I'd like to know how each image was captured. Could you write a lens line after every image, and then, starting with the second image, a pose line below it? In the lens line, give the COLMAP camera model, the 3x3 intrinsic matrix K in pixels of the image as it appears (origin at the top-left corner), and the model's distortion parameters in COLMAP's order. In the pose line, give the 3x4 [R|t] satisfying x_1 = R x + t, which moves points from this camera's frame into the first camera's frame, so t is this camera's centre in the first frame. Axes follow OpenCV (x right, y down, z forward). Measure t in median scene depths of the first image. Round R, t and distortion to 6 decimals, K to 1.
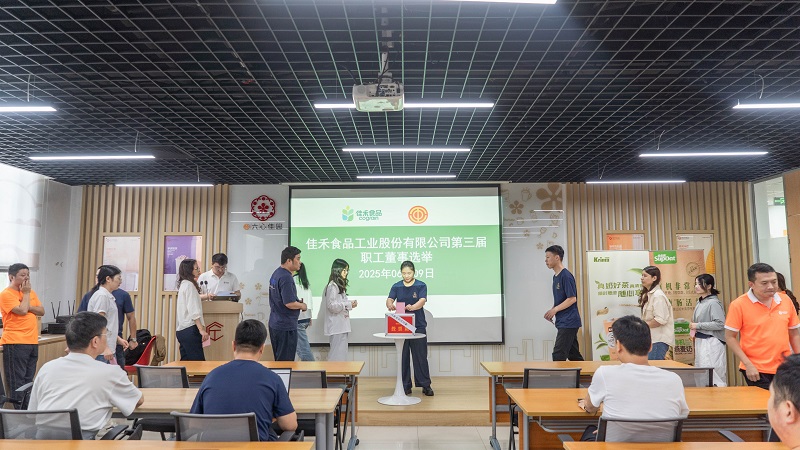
lens RADIAL K [[548.4, 0, 397.8], [0, 548.4, 222.9], [0, 0, 1]] dist [-0.008555, -0.000244]
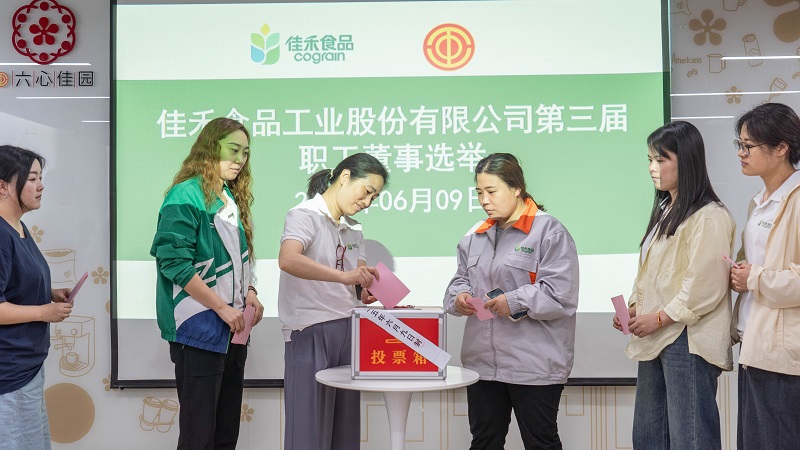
lens RADIAL K [[847.3, 0, 400.6], [0, 847.3, 224.9], [0, 0, 1]] dist [0.020558, 0.000000]
pose [[0.999999, -0.000153, -0.001673, 0.004384], [0.000292, 0.996522, 0.083331, 0.059285], [0.001654, -0.083332, 0.996520, 0.401381]]
